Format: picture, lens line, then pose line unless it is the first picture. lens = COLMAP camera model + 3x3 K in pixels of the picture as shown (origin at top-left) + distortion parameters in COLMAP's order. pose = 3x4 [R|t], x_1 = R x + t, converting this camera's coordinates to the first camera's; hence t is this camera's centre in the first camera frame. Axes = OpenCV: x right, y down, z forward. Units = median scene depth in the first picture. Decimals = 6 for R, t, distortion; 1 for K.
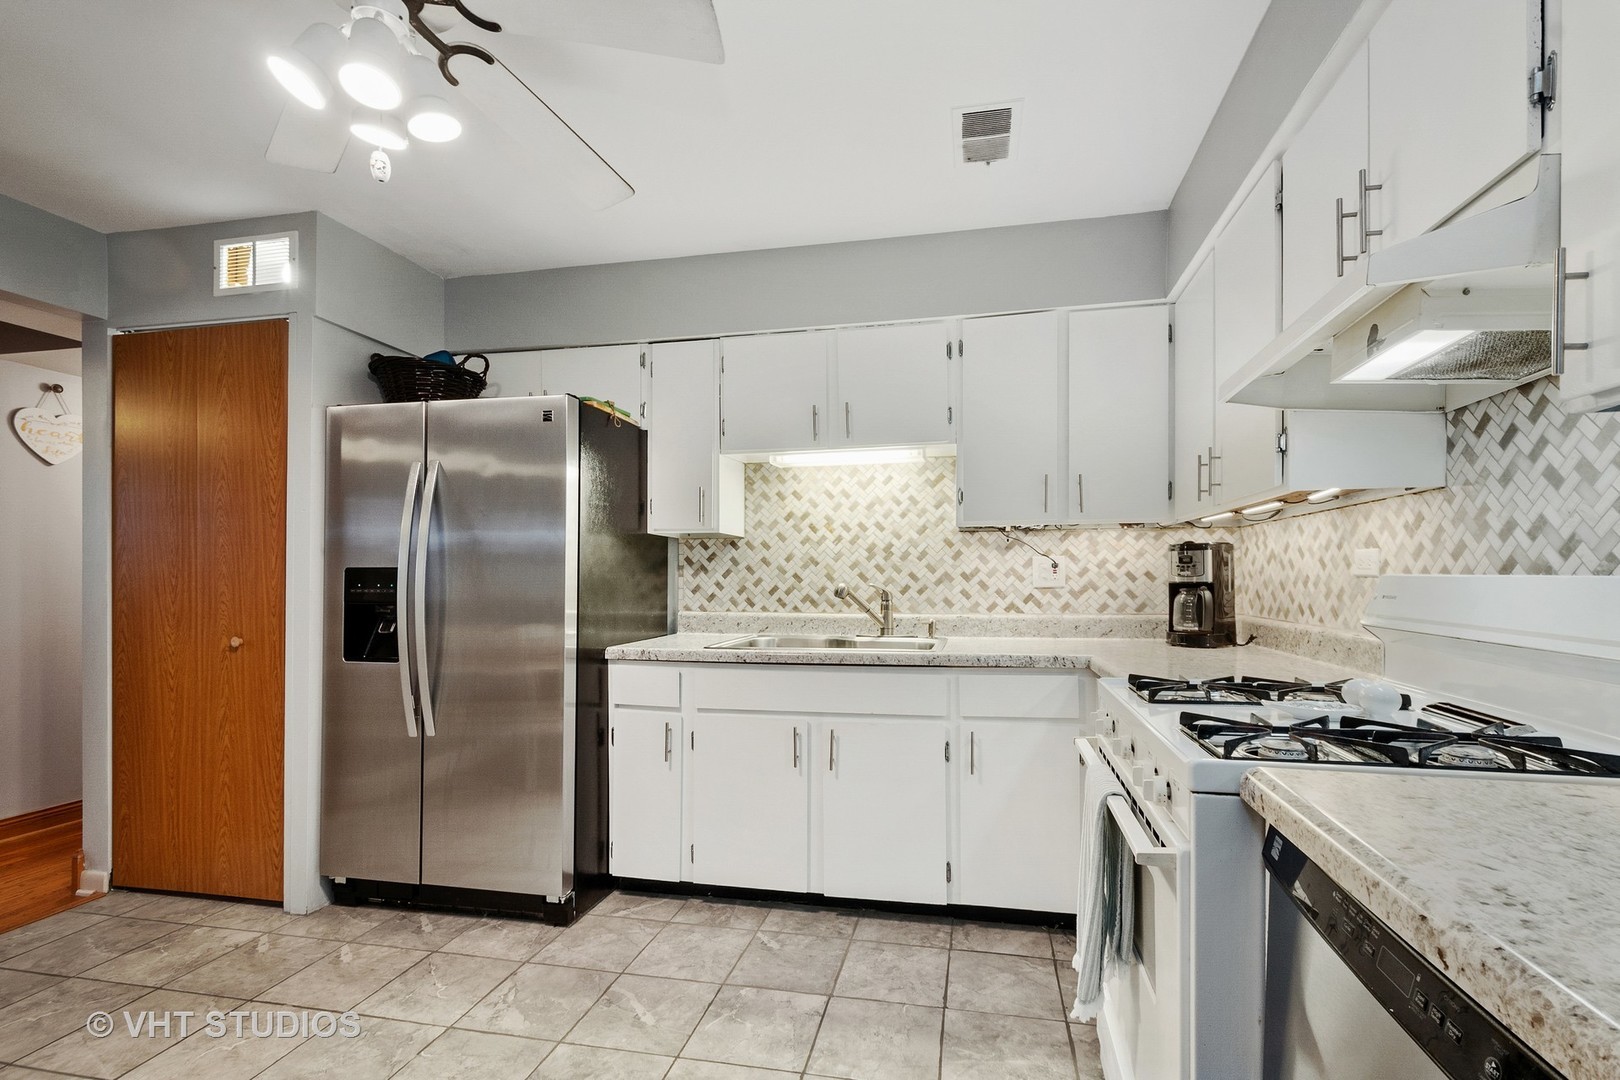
lens RADIAL K [[715.4, 0, 844.8], [0, 715.4, 584.8], [0, 0, 1]] dist [-0.013220, -0.000112]
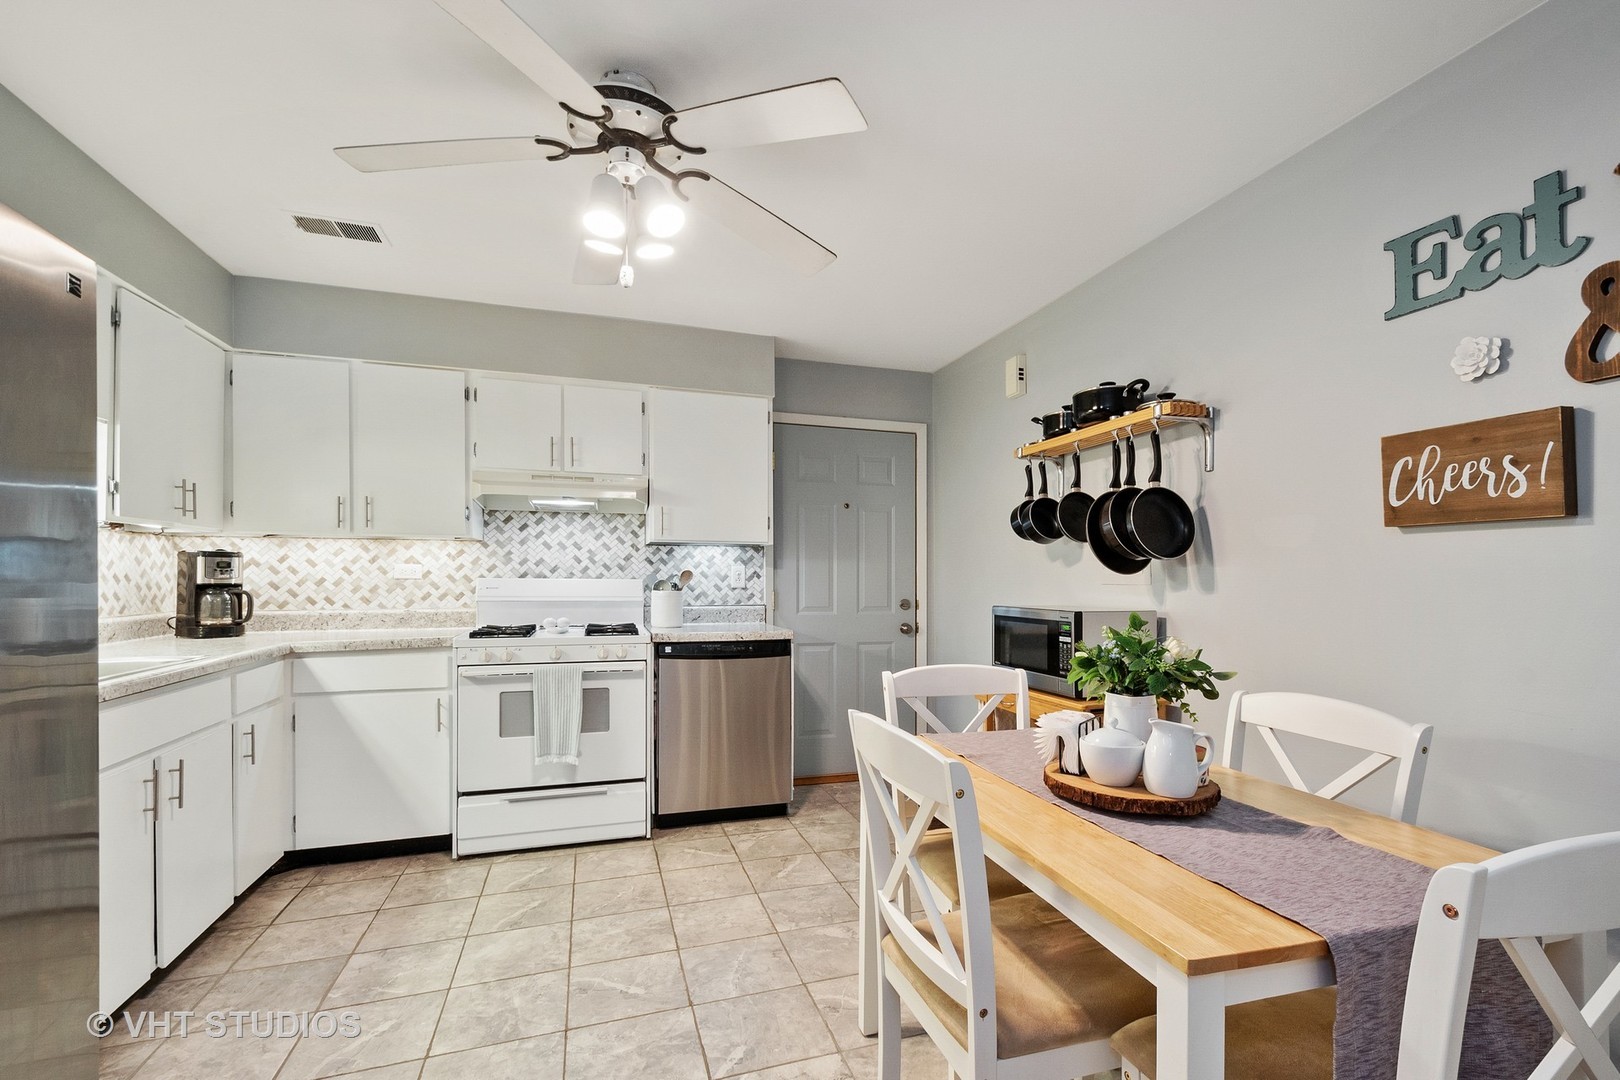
lens RADIAL K [[715.4, 0, 825.5], [0, 715.4, 569.5], [0, 0, 1]] dist [-0.013220, -0.000112]
pose [[-0.486523, 0.018450, 0.873473, -1.542616], [0.012898, 0.999820, -0.013935, 0.003736], [-0.873573, 0.004487, -0.486673, 1.014004]]
